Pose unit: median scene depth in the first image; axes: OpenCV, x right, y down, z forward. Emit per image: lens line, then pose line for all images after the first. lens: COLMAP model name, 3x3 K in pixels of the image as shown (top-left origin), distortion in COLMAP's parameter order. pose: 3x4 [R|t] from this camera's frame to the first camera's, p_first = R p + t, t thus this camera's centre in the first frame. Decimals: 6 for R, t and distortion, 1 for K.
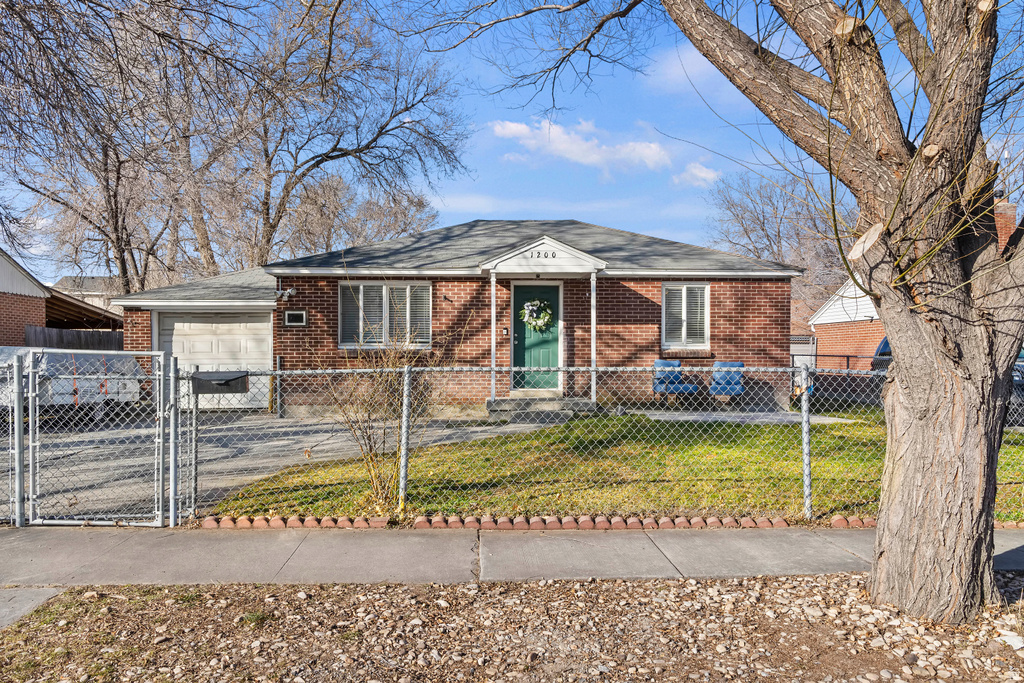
lens RADIAL K [[752.8, 0, 512.0], [0, 752.8, 341.5], [0, 0, 1]] dist [0.002337, -0.000458]
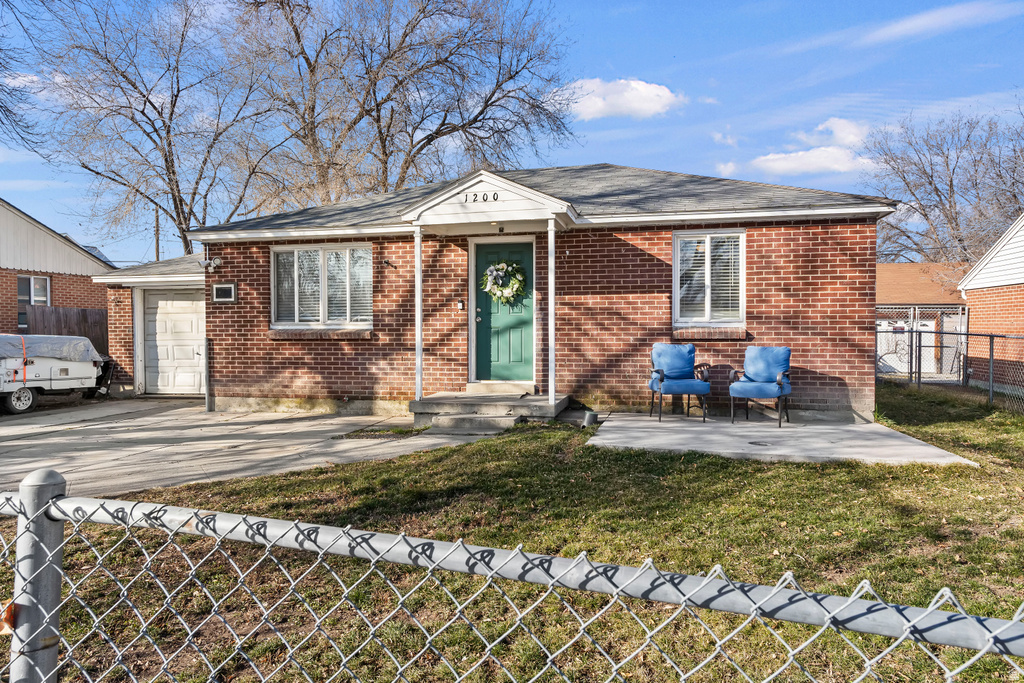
lens RADIAL K [[676.6, 0, 512.0], [0, 676.6, 341.5], [0, 0, 1]] dist [0.001727, 0.000602]
pose [[0.966514, -0.000028, -0.256615, 0.215092], [0.010402, 0.999182, 0.039066, -0.002956], [0.256404, -0.040427, 0.965724, 0.350971]]
